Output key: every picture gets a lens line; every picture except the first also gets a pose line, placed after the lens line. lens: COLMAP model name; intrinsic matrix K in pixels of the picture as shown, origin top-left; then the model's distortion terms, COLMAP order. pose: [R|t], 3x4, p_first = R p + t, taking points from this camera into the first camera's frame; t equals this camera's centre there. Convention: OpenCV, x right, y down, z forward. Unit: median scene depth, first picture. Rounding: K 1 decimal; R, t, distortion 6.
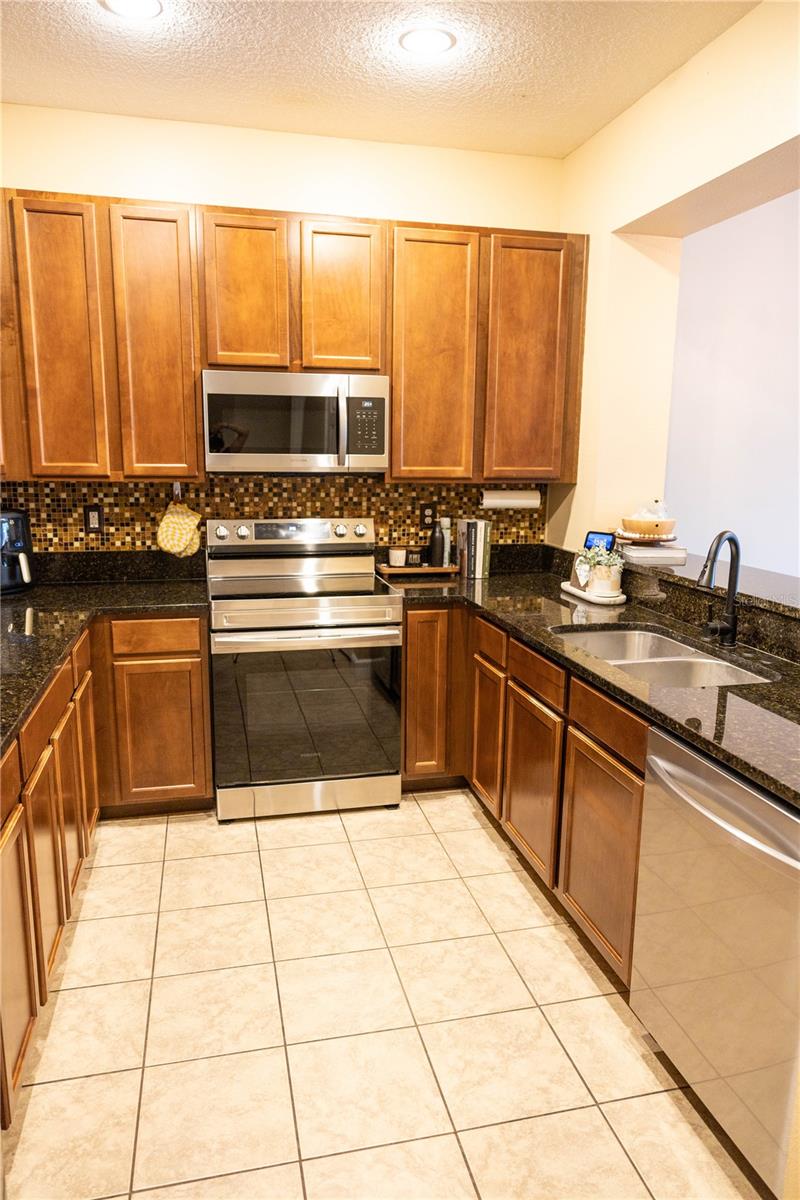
lens RADIAL K [[805.2, 0, 398.8], [0, 805.2, 604.2], [0, 0, 1]] dist [0.004561, 0.002044]
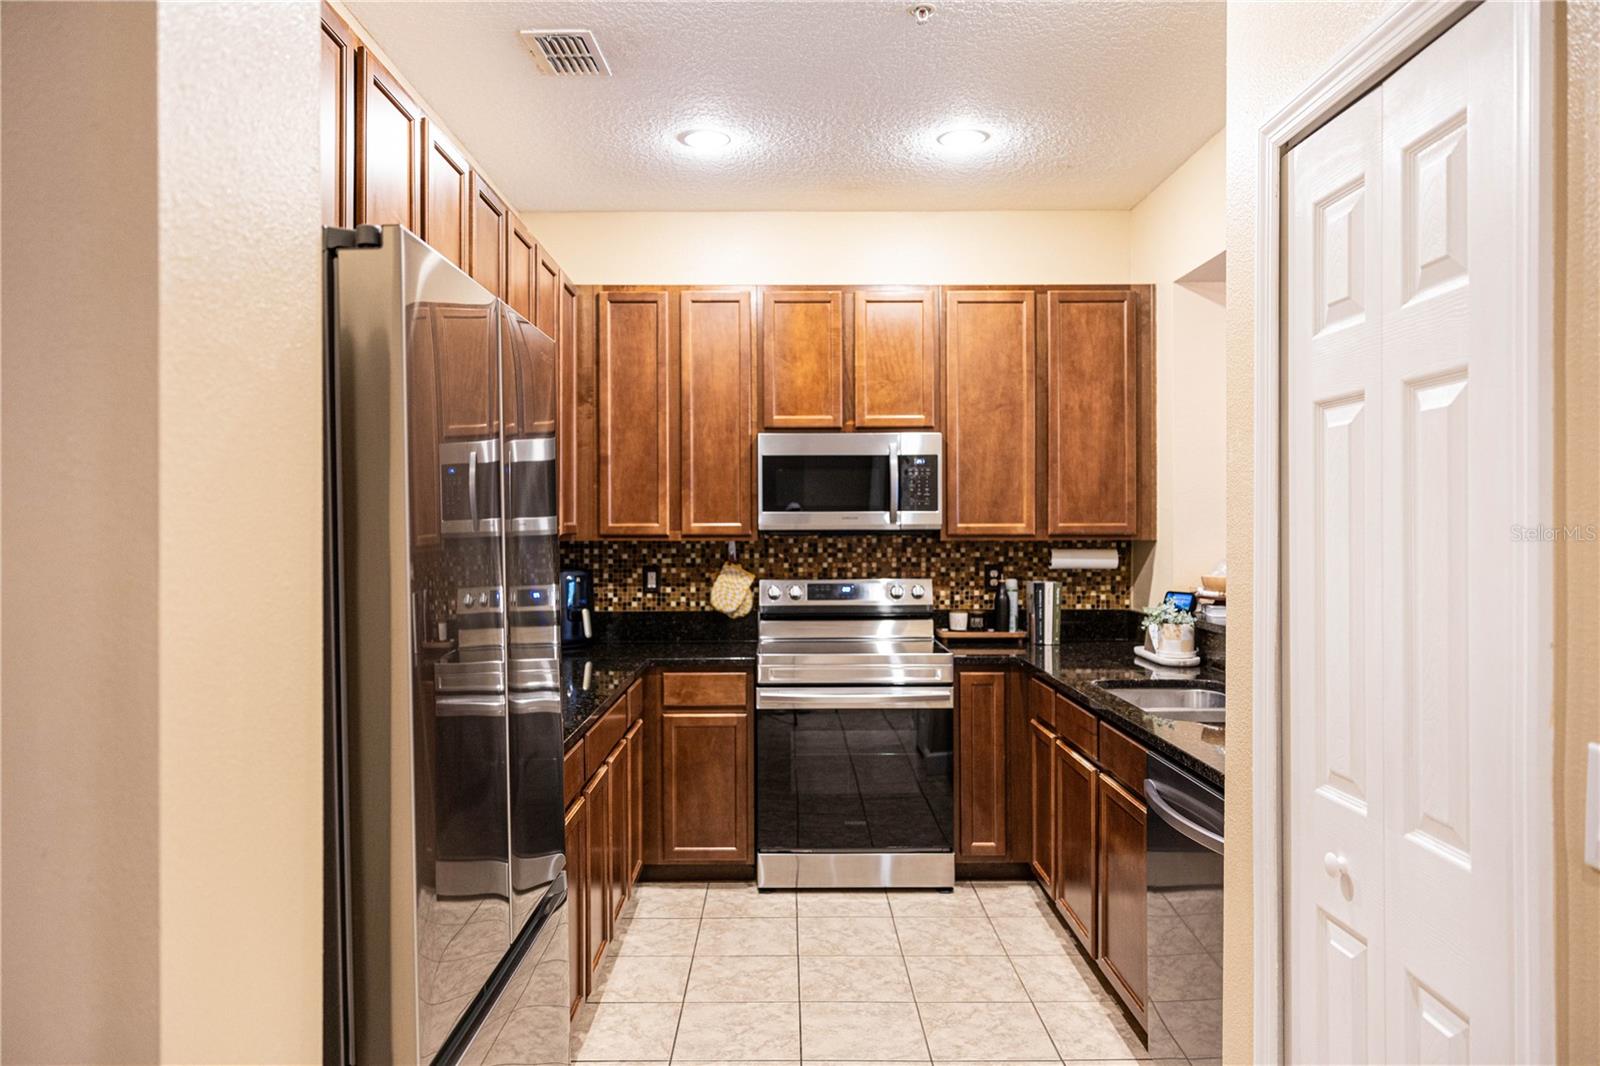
lens RADIAL K [[1073.6, 0, 800.8], [0, 1073.6, 530.6], [0, 0, 1]] dist [0.004561, 0.002044]
pose [[0.975893, -0.013517, -0.217831, 0.107286], [-0.026813, 0.983094, -0.181128, 0.079697], [0.216596, 0.182602, 0.959032, -0.286899]]
